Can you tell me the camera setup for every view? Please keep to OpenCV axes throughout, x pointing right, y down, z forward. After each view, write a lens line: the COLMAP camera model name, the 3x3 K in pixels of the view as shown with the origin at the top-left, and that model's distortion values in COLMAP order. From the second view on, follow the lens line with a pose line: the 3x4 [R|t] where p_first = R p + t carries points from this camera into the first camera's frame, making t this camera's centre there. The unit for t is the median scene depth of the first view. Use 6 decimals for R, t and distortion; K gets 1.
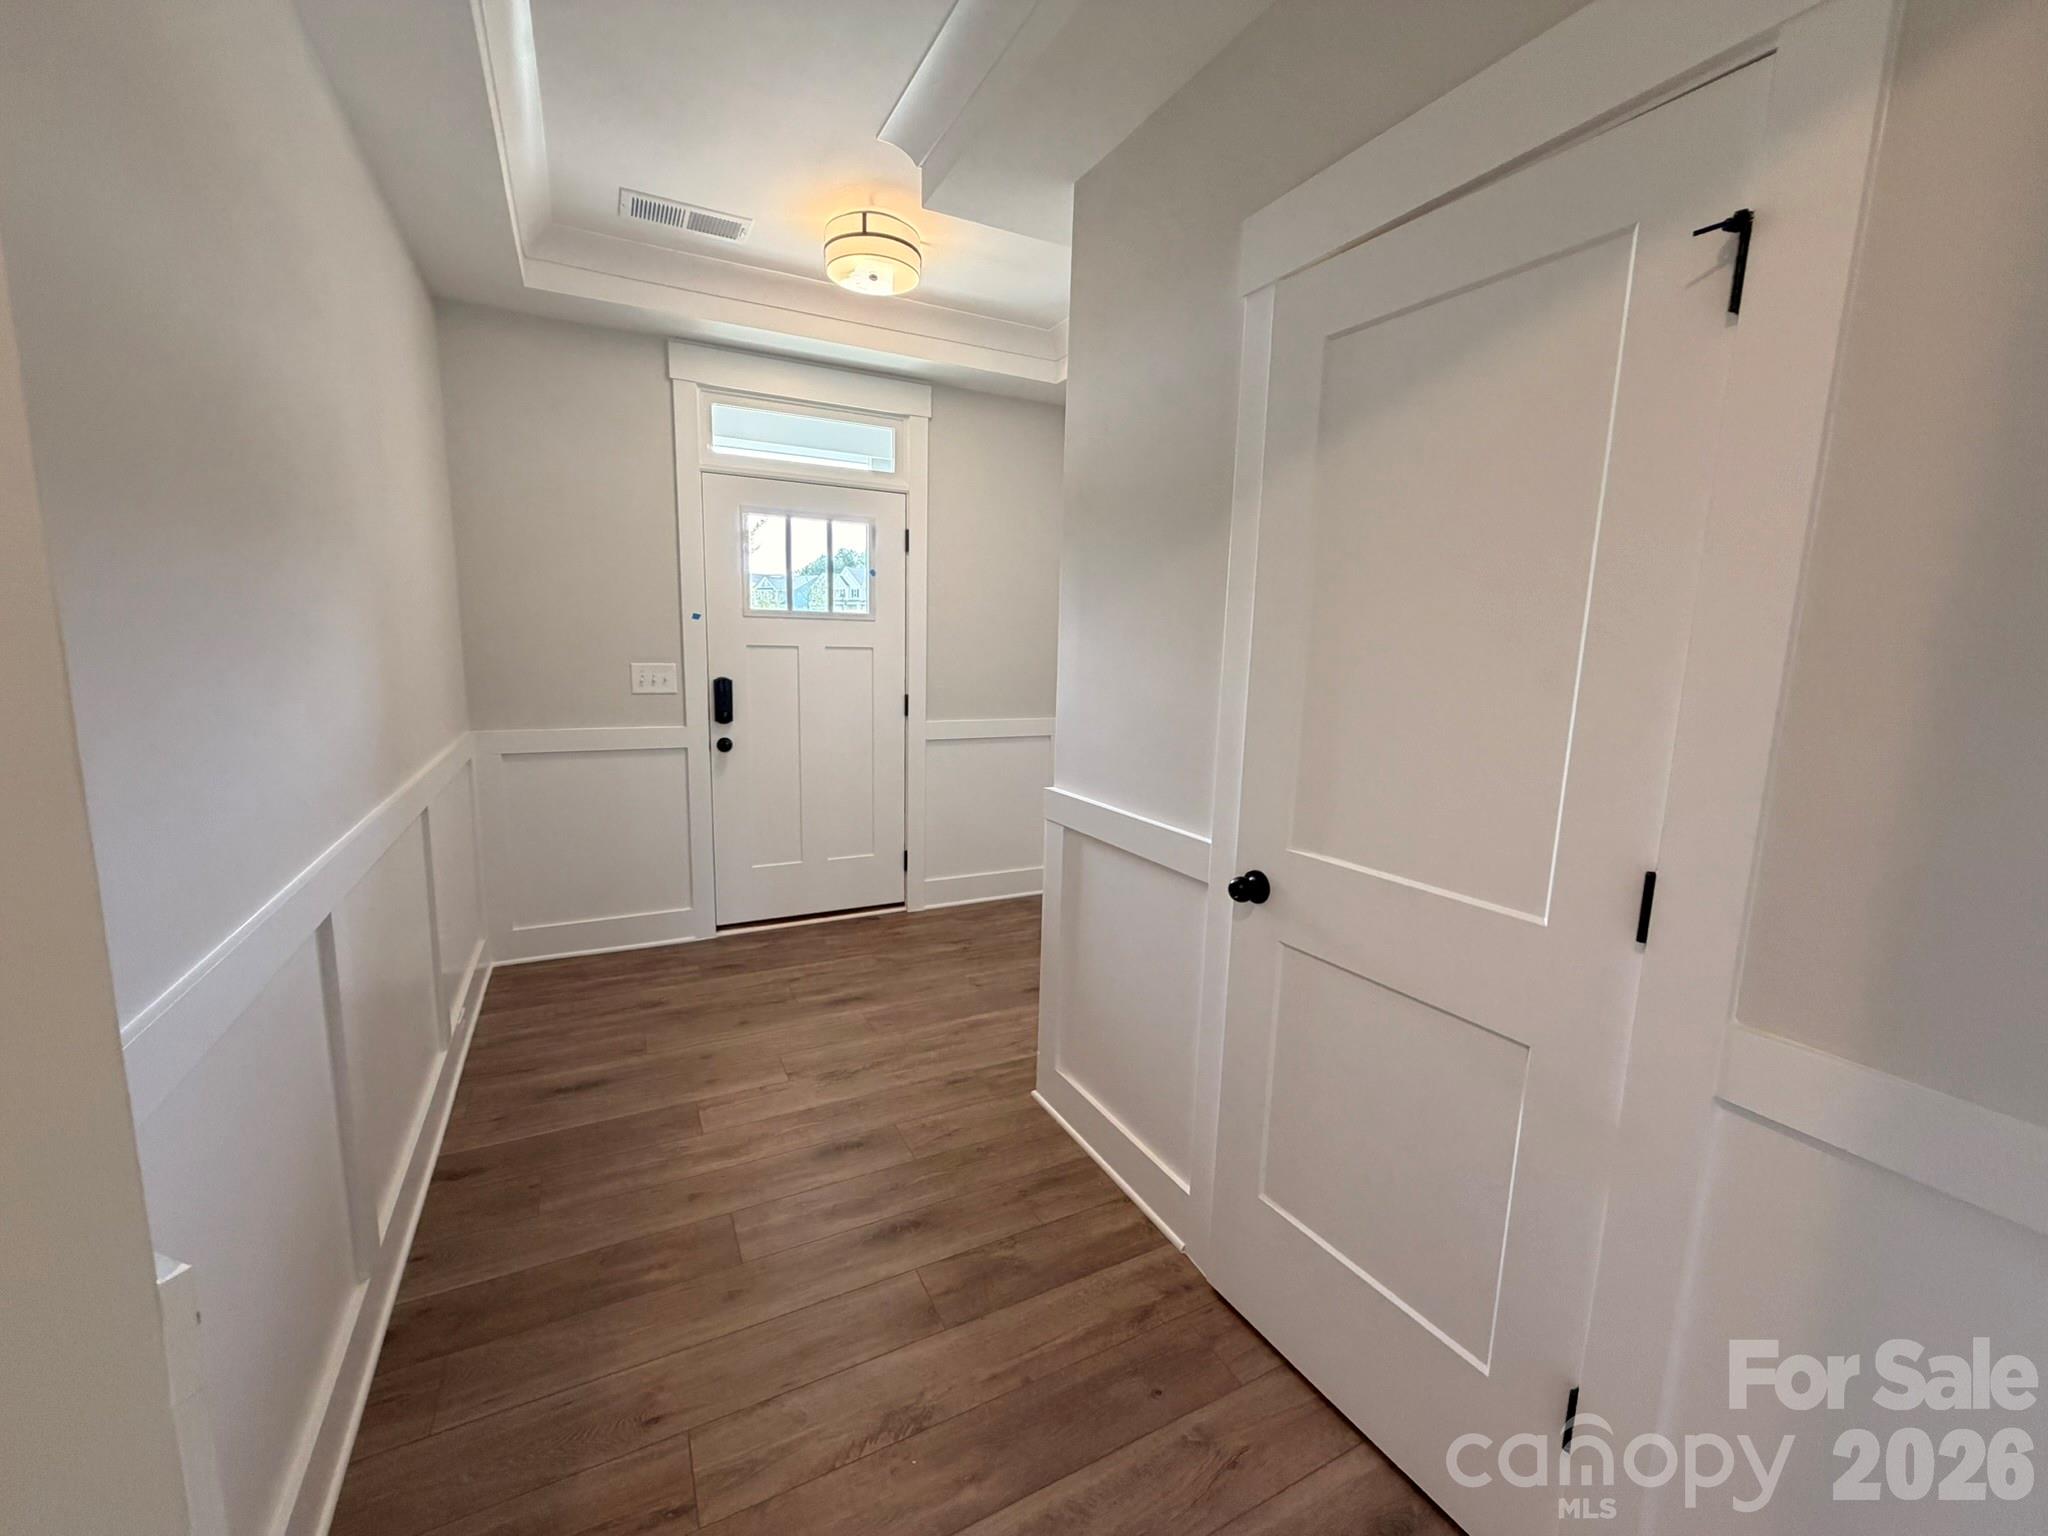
lens RADIAL K [[813.0, 0, 1019.3], [0, 813.0, 766.1], [0, 0, 1]] dist [-0.000694, -0.000069]
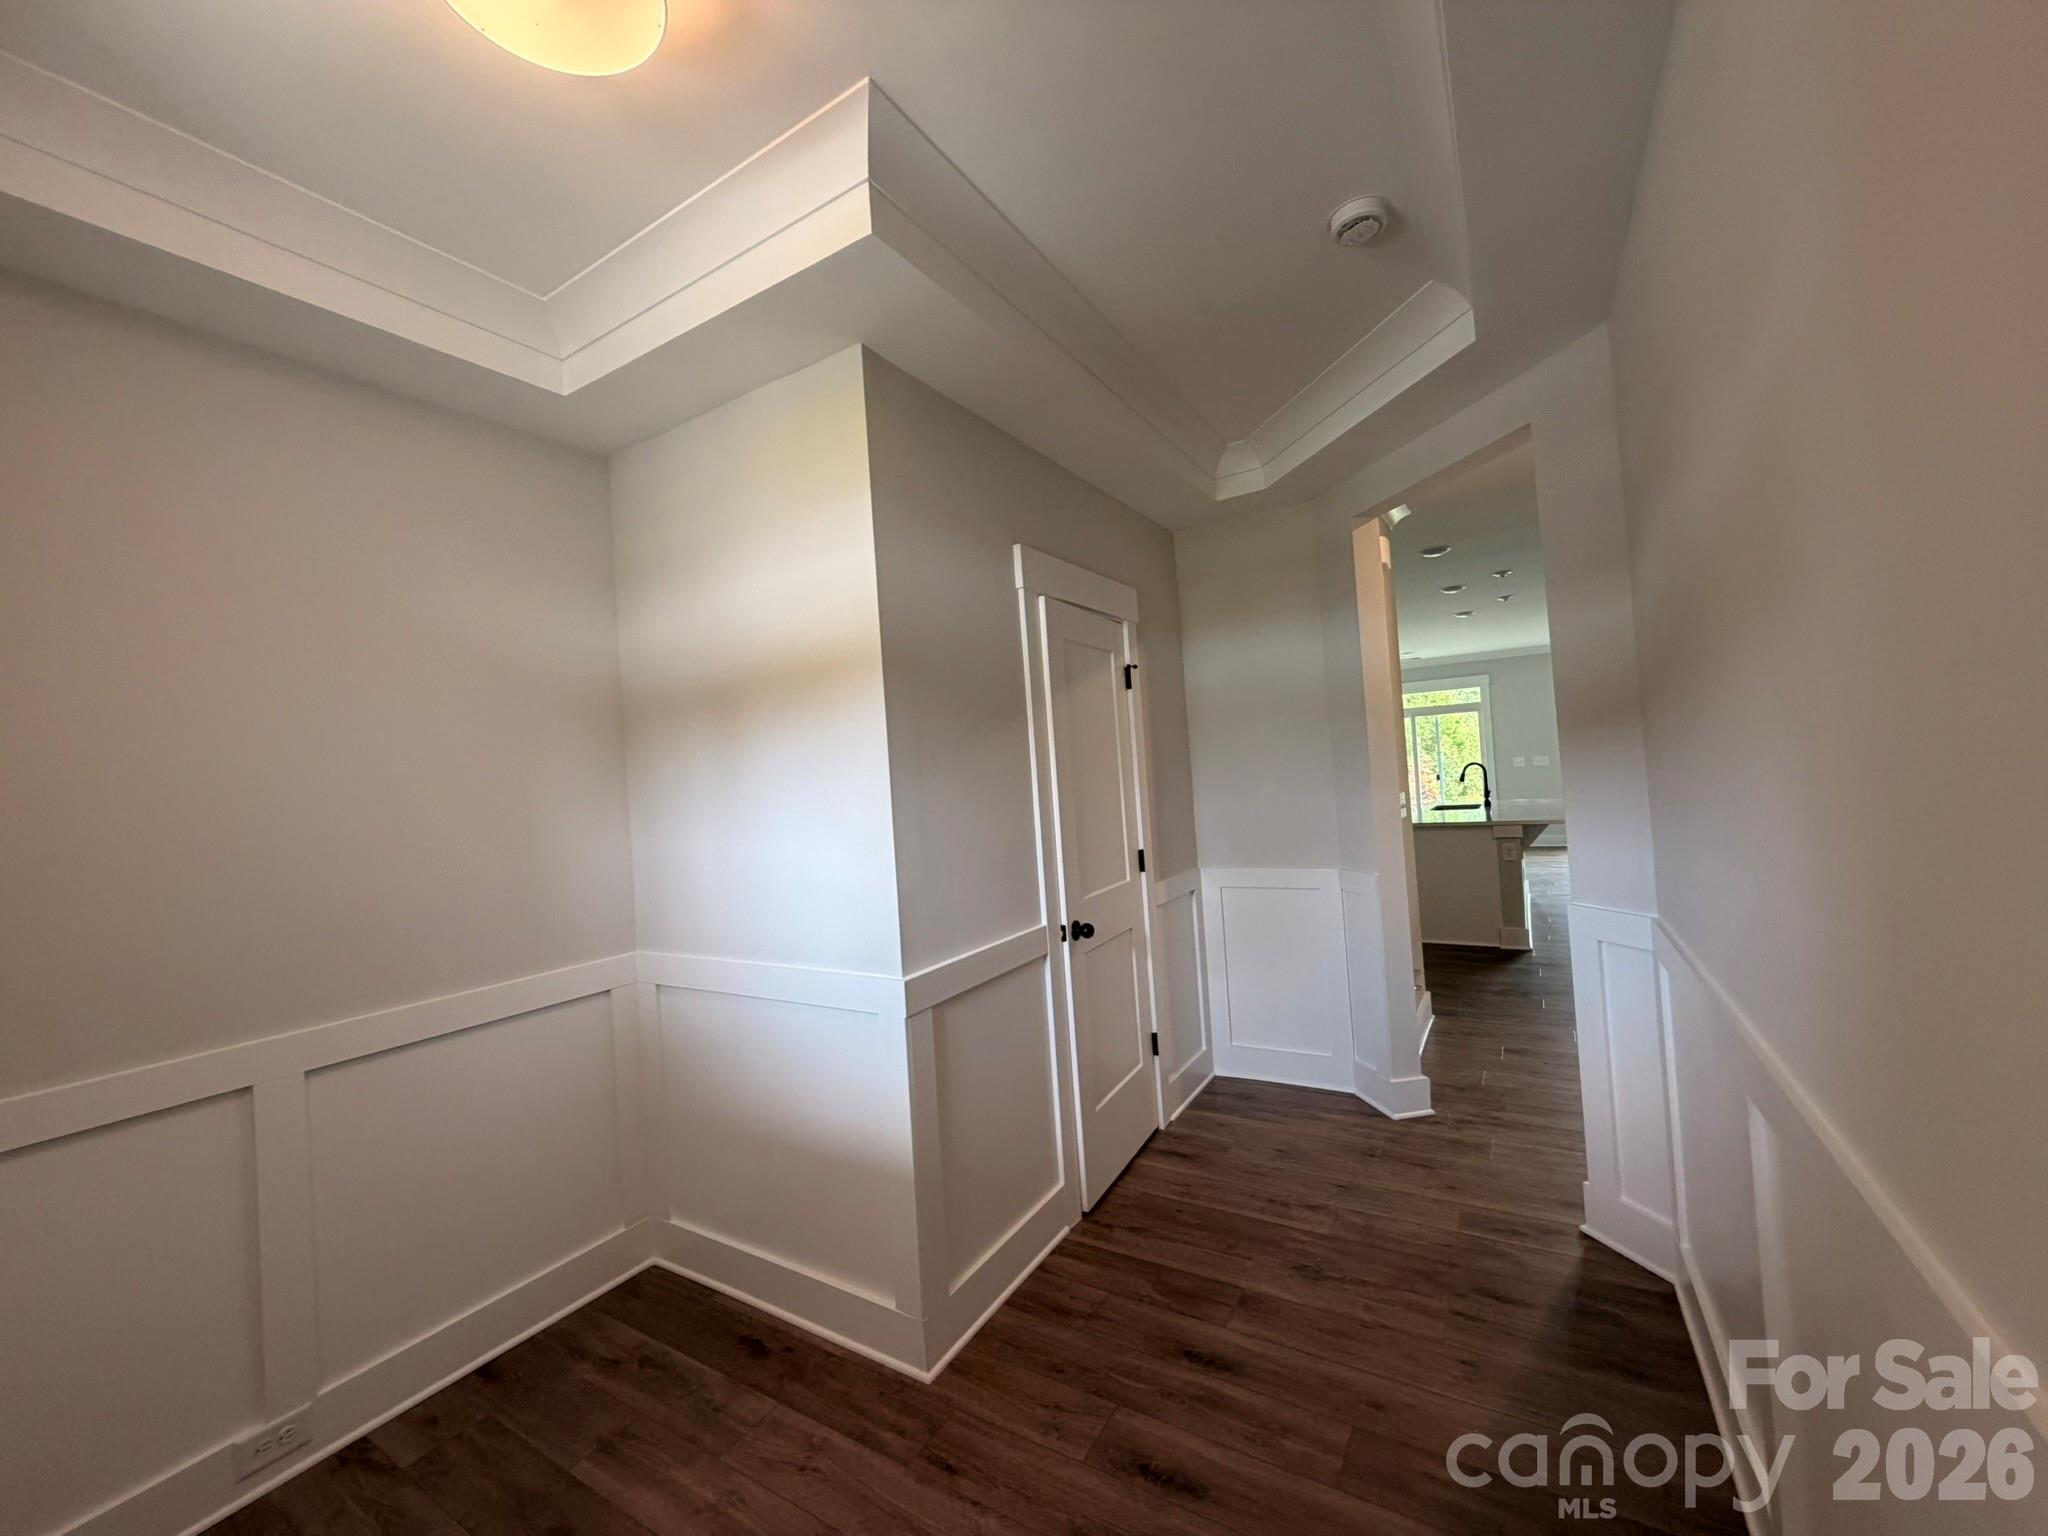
lens RADIAL K [[813.0, 0, 1019.3], [0, 813.0, 766.1], [0, 0, 1]] dist [-0.000694, -0.000069]
pose [[-0.514545, 0.023879, 0.857131, -0.959883], [0.185348, 0.979077, 0.083990, -0.305801], [-0.837191, 0.202084, -0.508206, 1.623377]]
